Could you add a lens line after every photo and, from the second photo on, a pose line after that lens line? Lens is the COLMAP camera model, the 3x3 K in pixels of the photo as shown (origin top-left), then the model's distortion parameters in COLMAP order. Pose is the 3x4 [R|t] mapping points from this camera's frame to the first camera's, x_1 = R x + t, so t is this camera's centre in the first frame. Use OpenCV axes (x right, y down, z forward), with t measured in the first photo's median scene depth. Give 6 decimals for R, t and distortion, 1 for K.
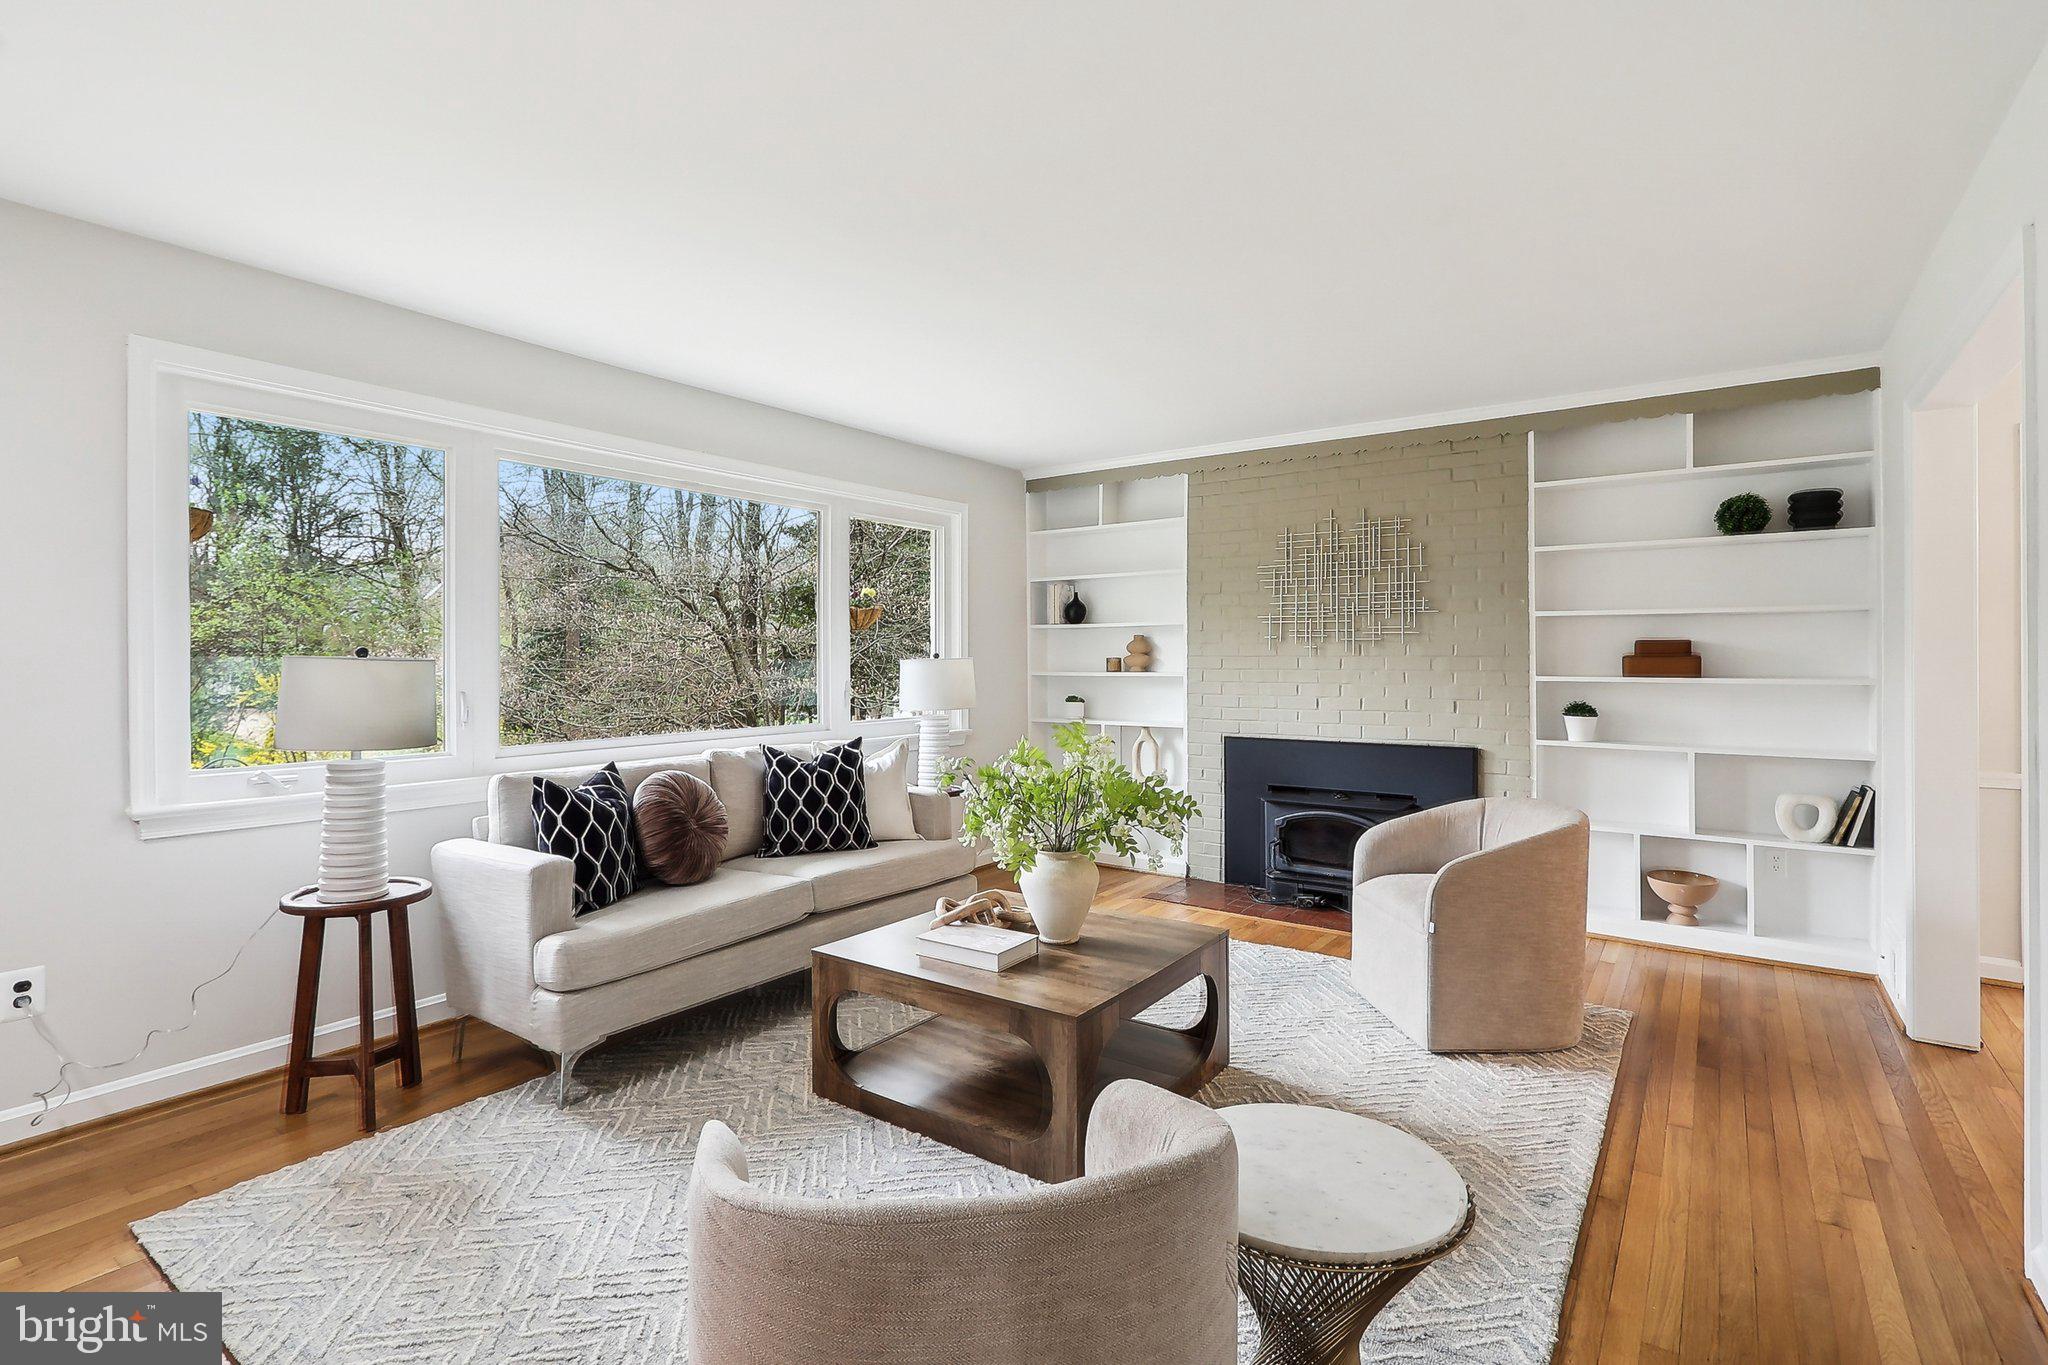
lens RADIAL K [[979.9, 0, 987.1], [0, 979.9, 652.3], [0, 0, 1]] dist [0.002326, -0.000144]
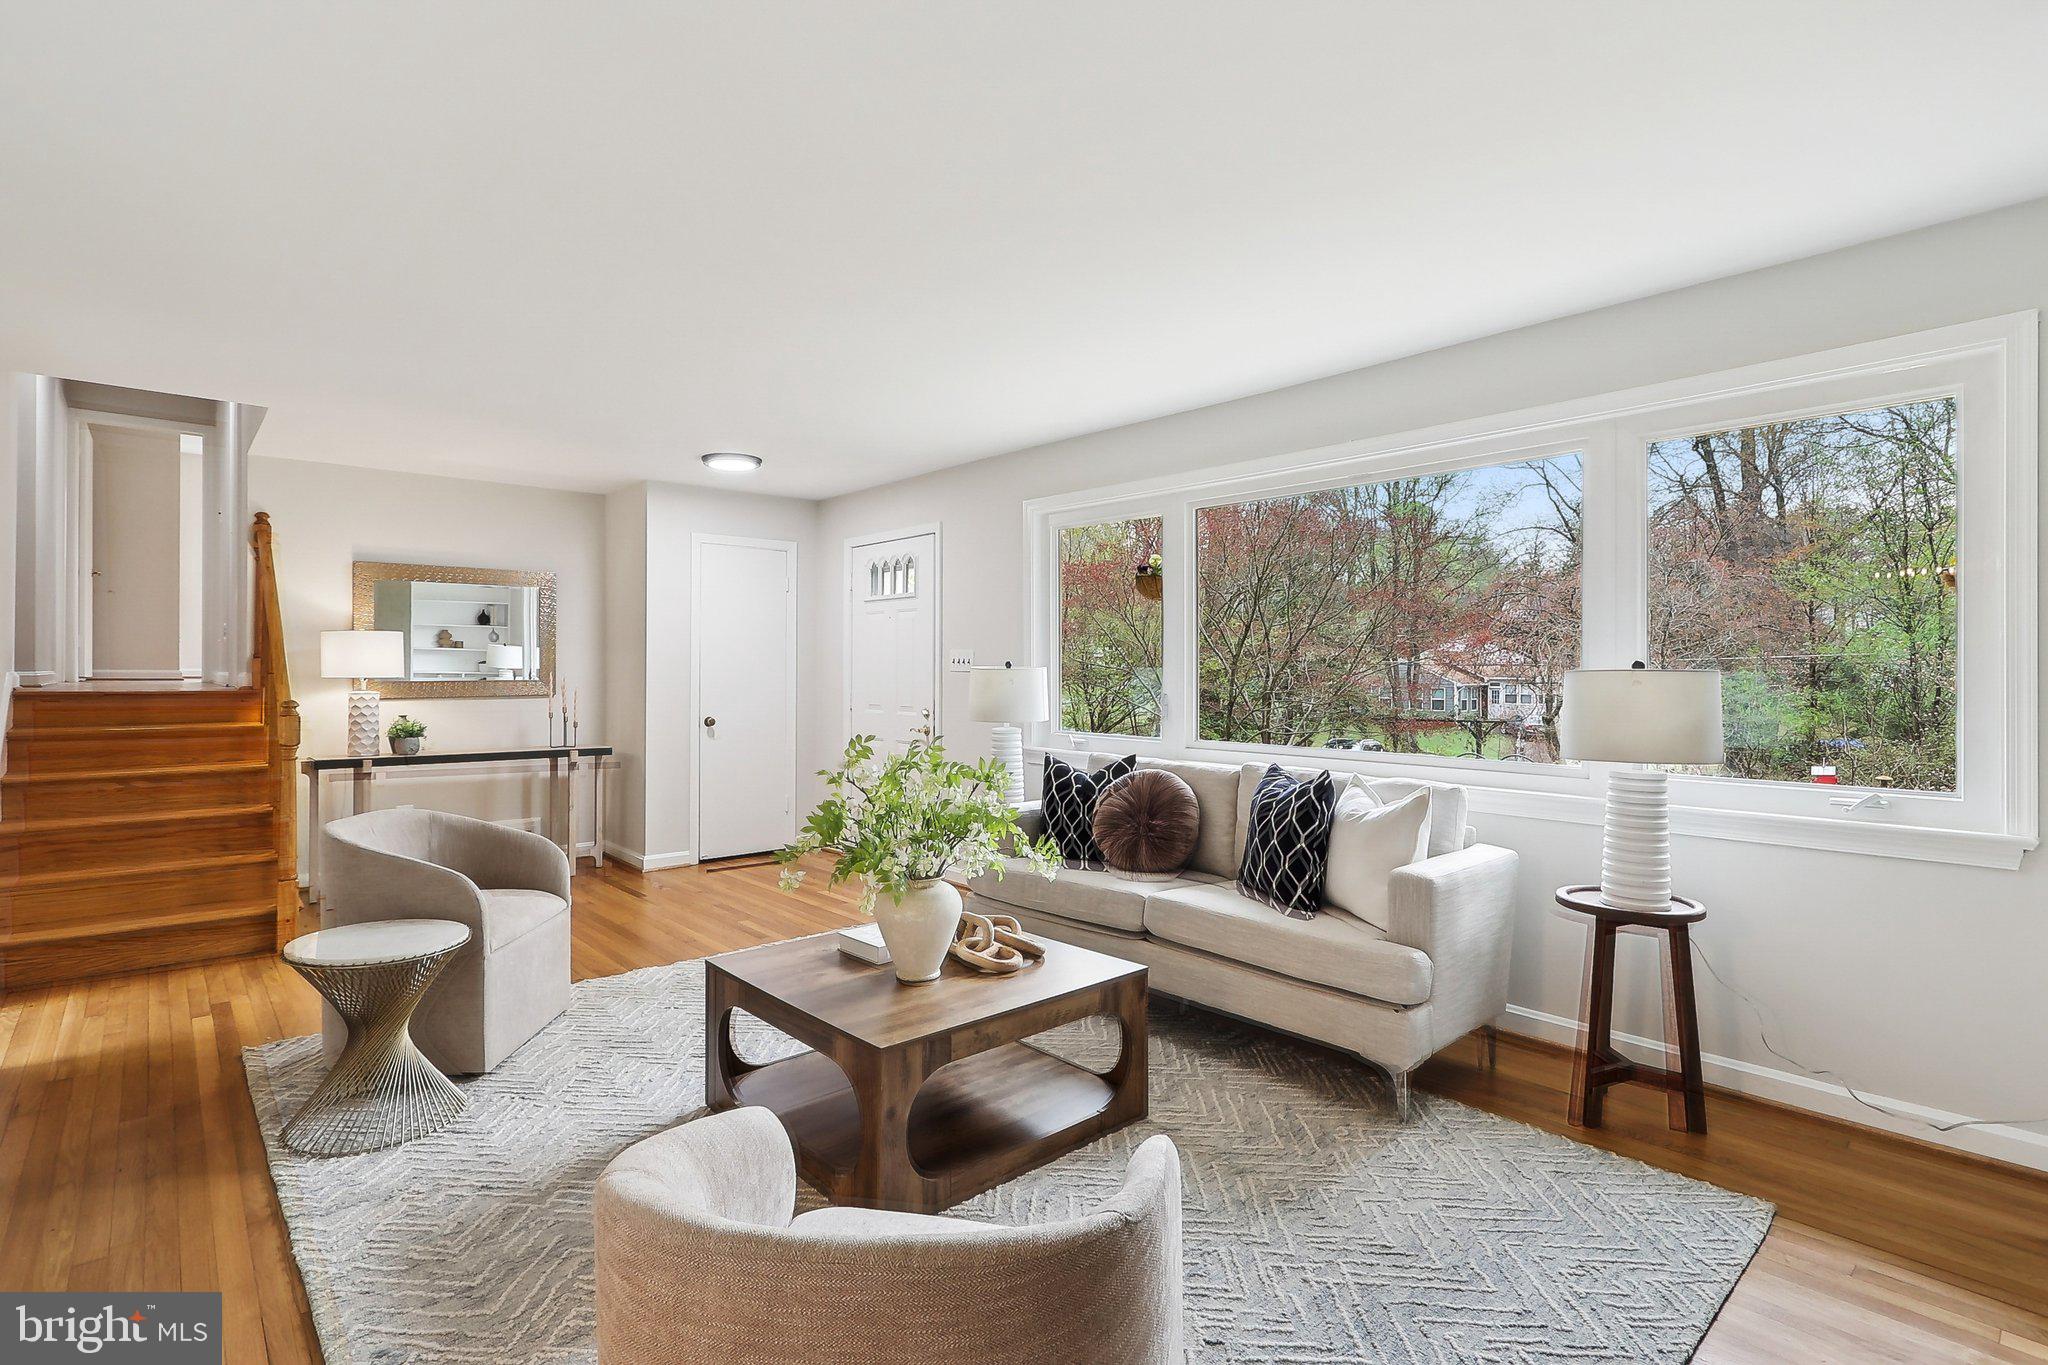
lens RADIAL K [[967.9, 0, 1014.4], [0, 967.9, 672.6], [0, 0, 1]] dist [0.005498, -0.000297]
pose [[-0.206376, 0.003746, -0.978466, 0.642888], [0.004373, 0.999986, 0.002906, 0.004805], [0.978463, -0.003679, -0.206389, 0.873069]]
